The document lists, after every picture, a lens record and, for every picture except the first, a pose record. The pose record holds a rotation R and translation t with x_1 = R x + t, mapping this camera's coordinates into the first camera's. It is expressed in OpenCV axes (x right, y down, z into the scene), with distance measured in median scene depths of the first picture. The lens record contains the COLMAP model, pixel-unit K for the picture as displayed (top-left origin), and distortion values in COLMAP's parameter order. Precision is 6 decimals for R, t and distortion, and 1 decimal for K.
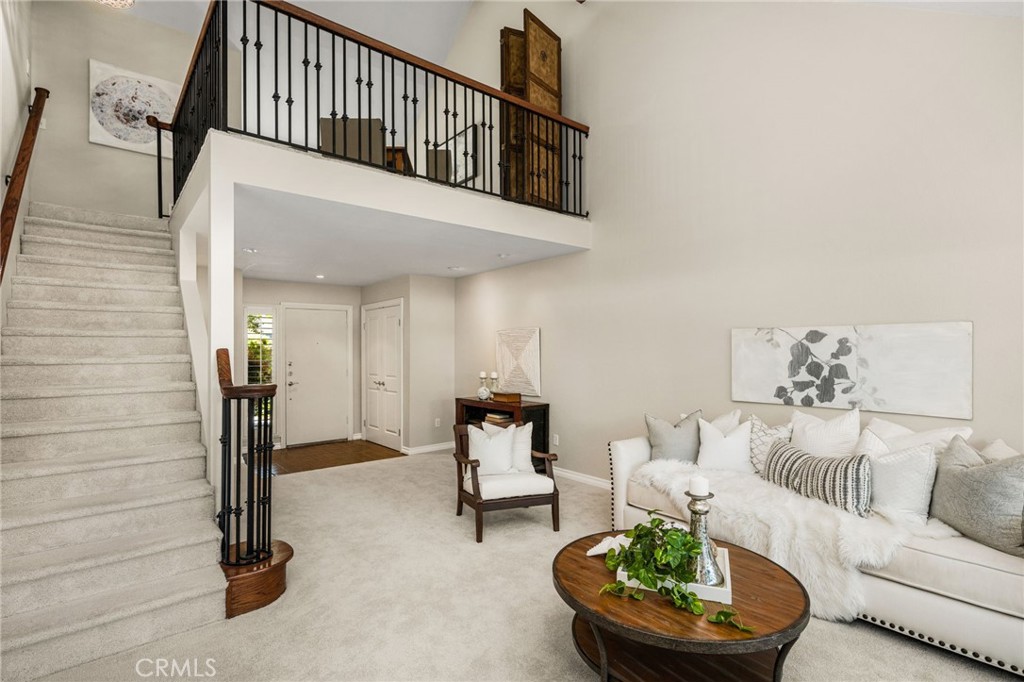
lens RADIAL K [[495.5, 0, 512.0], [0, 495.5, 341.0], [0, 0, 1]] dist [-0.000443, -0.000183]
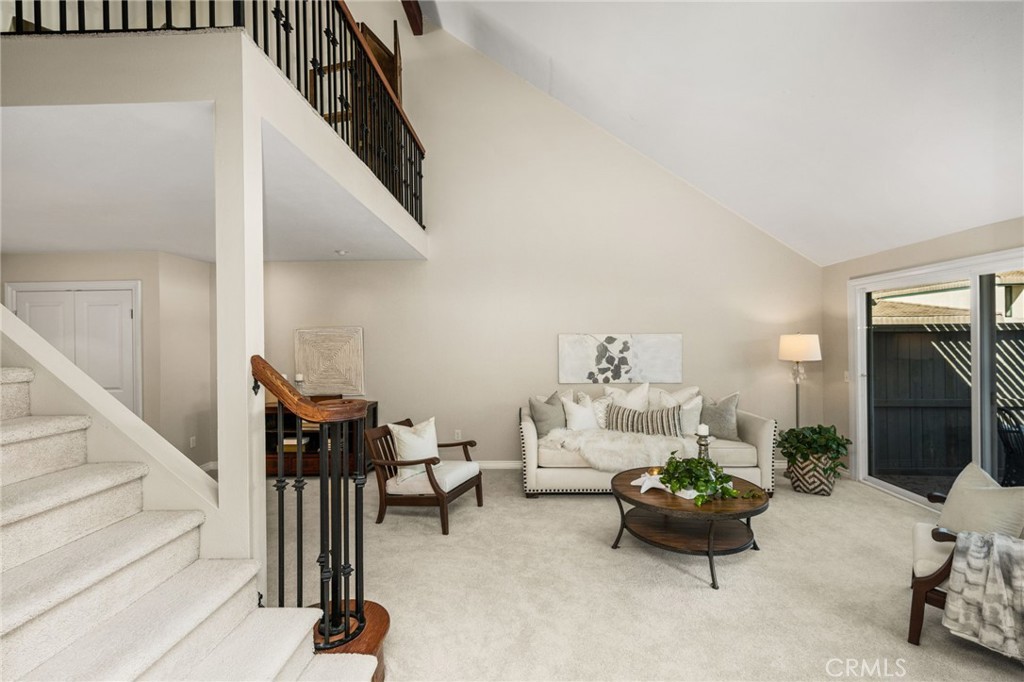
lens RADIAL K [[441.7, 0, 512.0], [0, 441.7, 341.0], [0, 0, 1]] dist [-0.000026, -0.000022]
pose [[0.653596, 0.002253, 0.756841, -0.702856], [-0.007749, 0.999963, 0.003715, -0.009041], [-0.756804, -0.008293, 0.653589, 0.291849]]
